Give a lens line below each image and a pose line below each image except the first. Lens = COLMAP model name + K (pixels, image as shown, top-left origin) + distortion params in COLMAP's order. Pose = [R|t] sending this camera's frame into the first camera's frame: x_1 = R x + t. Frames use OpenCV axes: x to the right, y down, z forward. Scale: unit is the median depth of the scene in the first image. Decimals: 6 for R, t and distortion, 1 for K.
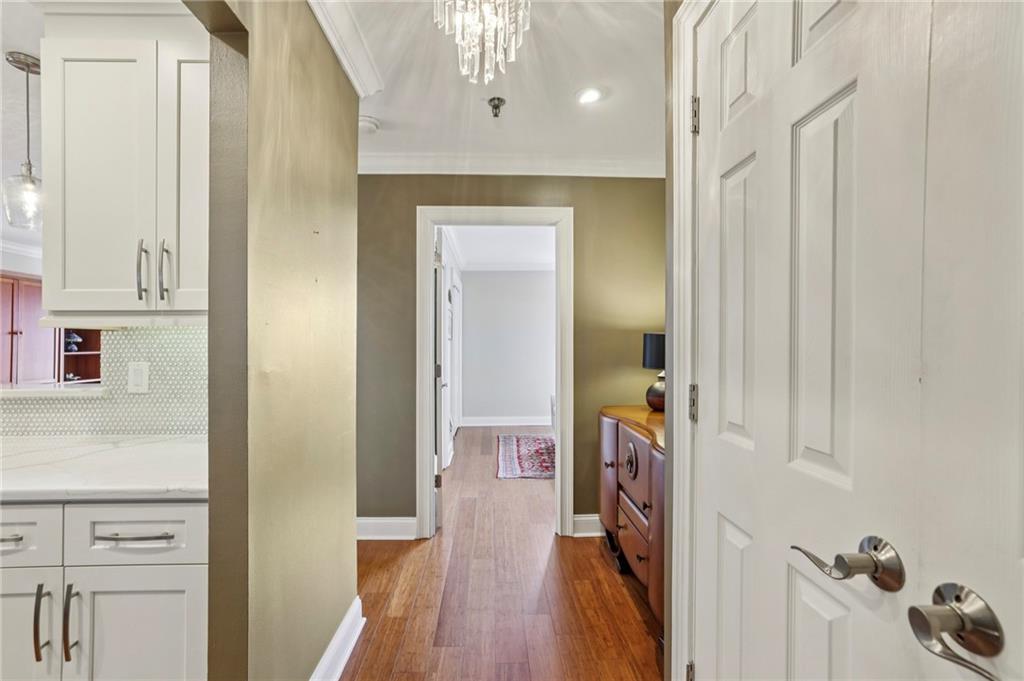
lens RADIAL K [[446.5, 0, 506.0], [0, 446.5, 348.3], [0, 0, 1]] dist [-0.044592, 0.015660]
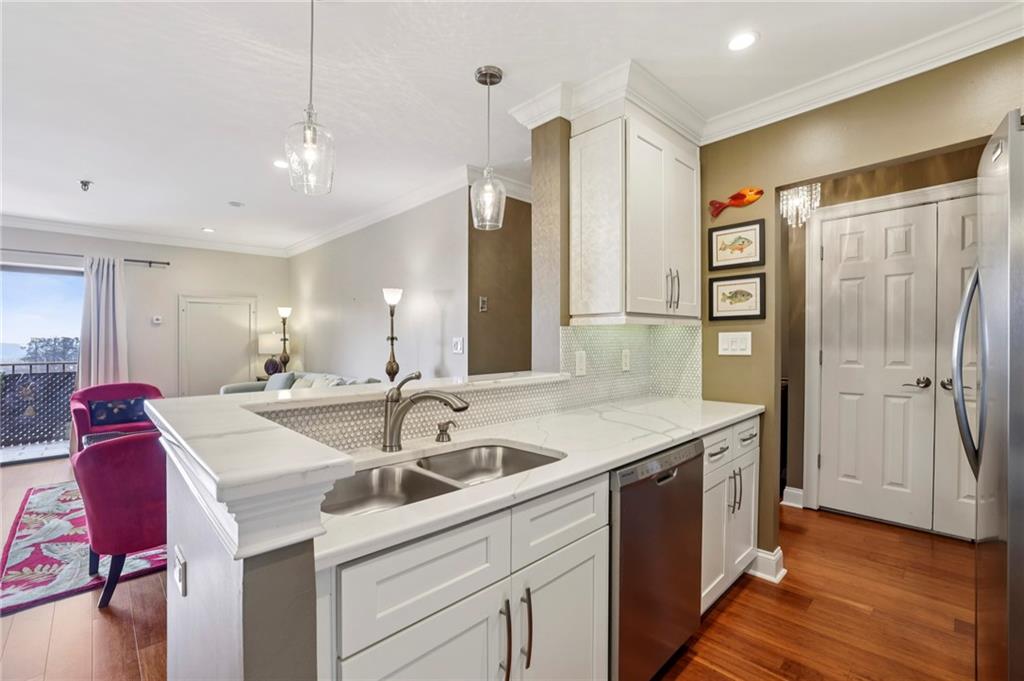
lens RADIAL K [[446.5, 0, 511.2], [0, 446.5, 341.5], [0, 0, 1]] dist [-0.044592, 0.015660]
pose [[0.739882, -0.008454, 0.672683, -1.168632], [0.009761, 0.999951, 0.001831, -0.000373], [-0.672665, 0.005211, 0.739928, 0.120725]]
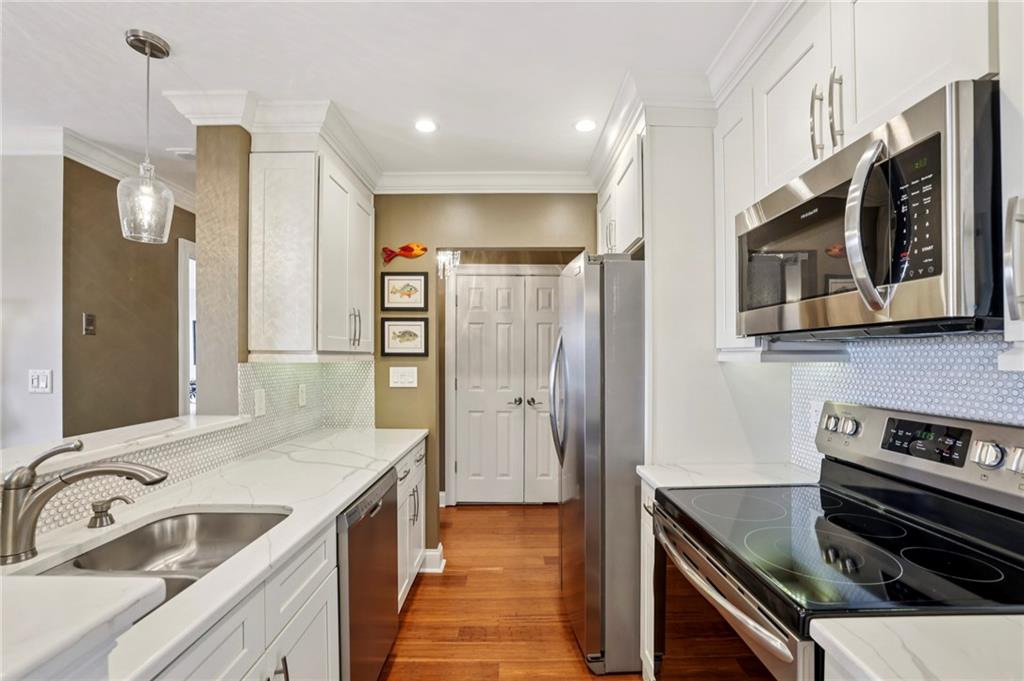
lens RADIAL K [[446.5, 0, 514.9], [0, 446.5, 363.8], [0, 0, 1]] dist [-0.044592, 0.015660]
pose [[0.022720, -0.014013, 0.999644, -1.253738], [-0.001424, 0.999900, 0.014049, -0.033732], [-0.999741, -0.001742, 0.022698, 0.192707]]
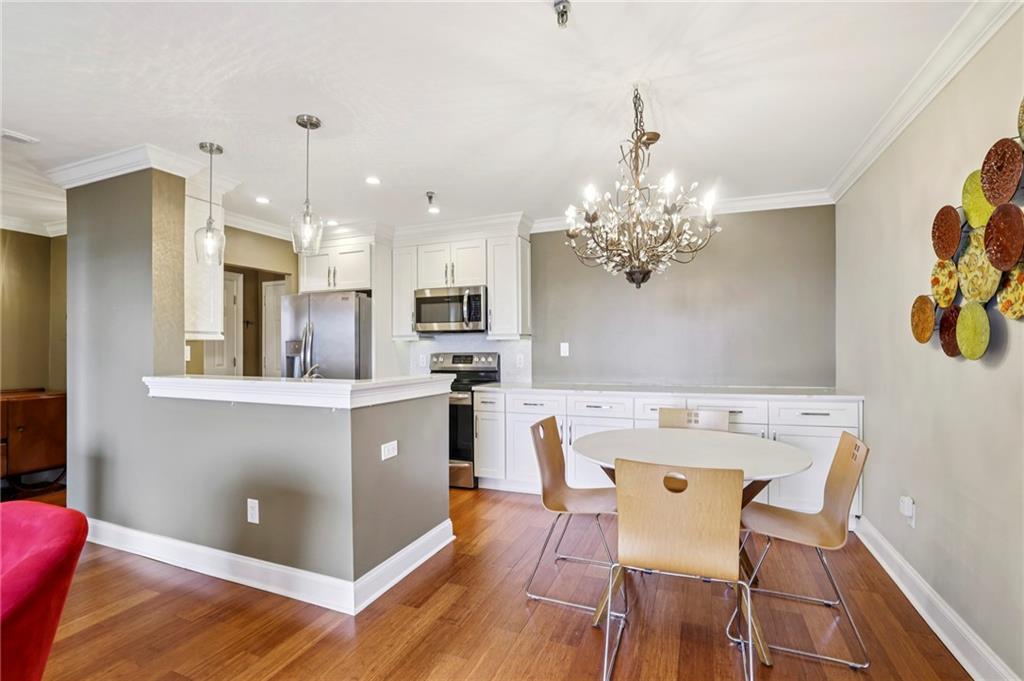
lens RADIAL K [[470.2, 0, 506.9], [0, 470.2, 351.3], [0, 0, 1]] dist [-0.030408, 0.002523]
pose [[-0.907165, 0.004168, 0.420755, -1.696807], [0.007783, 0.999946, 0.006873, 0.001403], [-0.420703, 0.009510, -0.907148, 1.277163]]
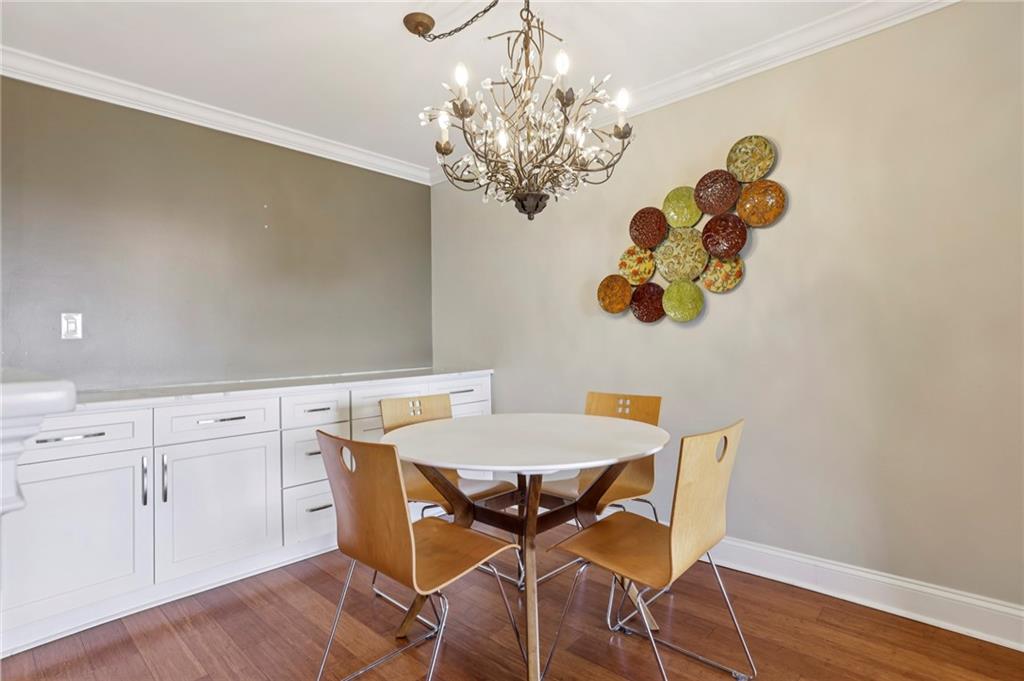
lens RADIAL K [[517.4, 0, 515.5], [0, 517.4, 322.5], [0, 0, 1]] dist [-0.029065, 0.000397]
pose [[-0.696318, -0.010352, -0.717659, -1.126358], [0.021632, 0.999139, -0.035401, 0.048438], [0.717408, -0.040175, -0.695494, 0.906384]]
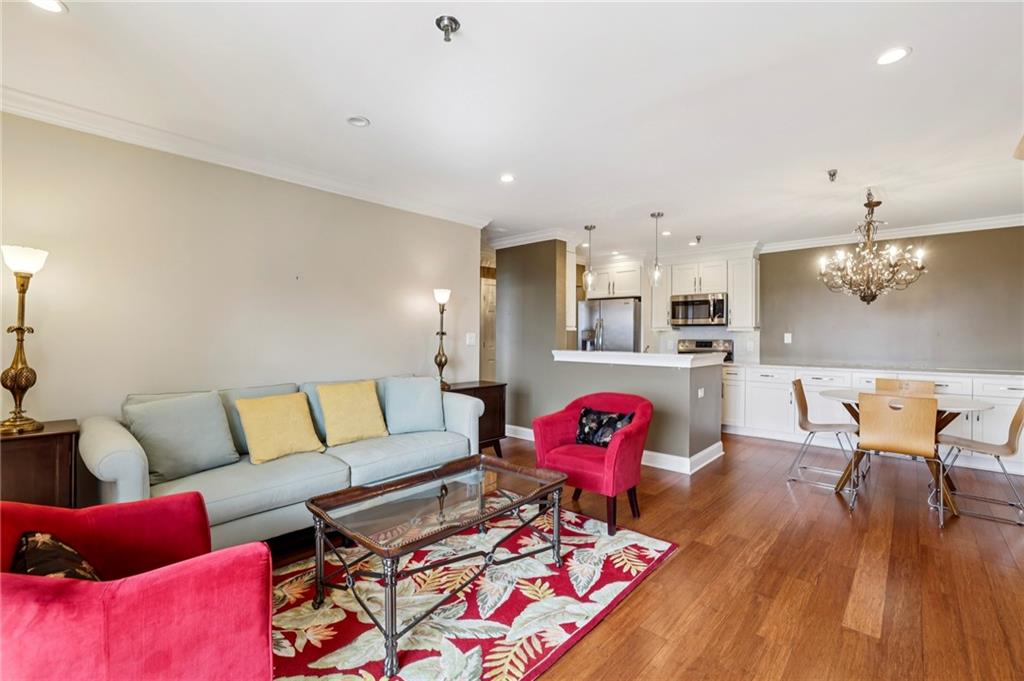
lens RADIAL K [[446.5, 0, 502.3], [0, 446.5, 339.8], [0, 0, 1]] dist [-0.044592, 0.015660]
pose [[-0.701944, -0.009296, 0.712171, -1.724039], [-0.001398, 0.999931, 0.011675, -0.006832], [-0.712230, 0.007199, -0.701909, 2.110574]]
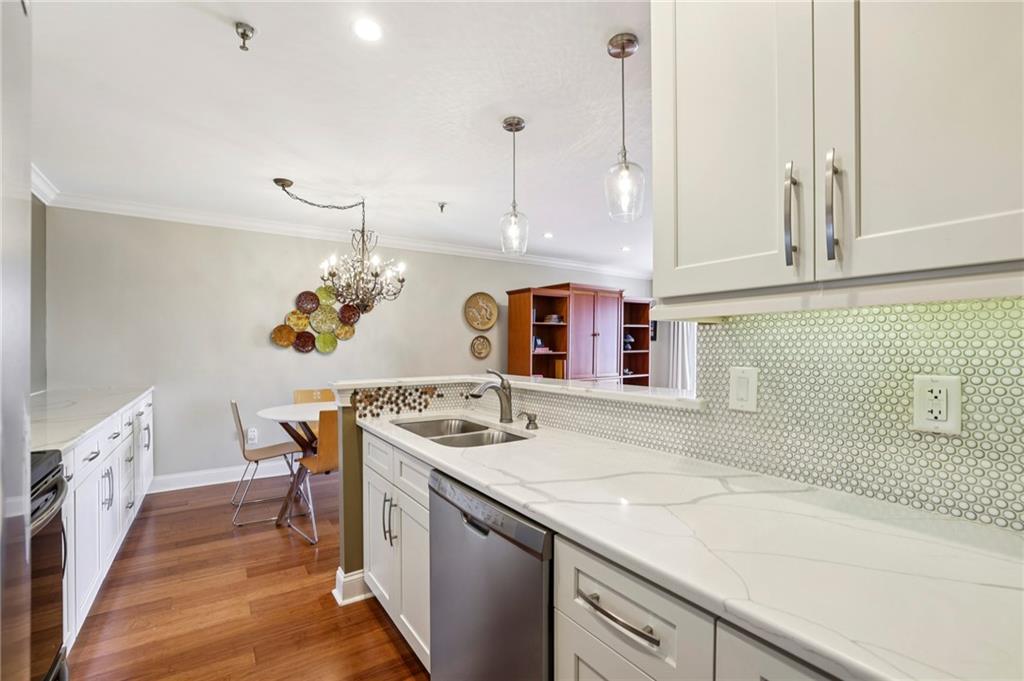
lens RADIAL K [[446.5, 0, 519.3], [0, 446.5, 344.7], [0, 0, 1]] dist [-0.044592, 0.015660]
pose [[0.542481, -0.004230, -0.840057, -0.289028], [-0.000624, 0.999985, -0.005439, -0.000615], [0.840068, 0.003475, 0.542470, 0.199426]]
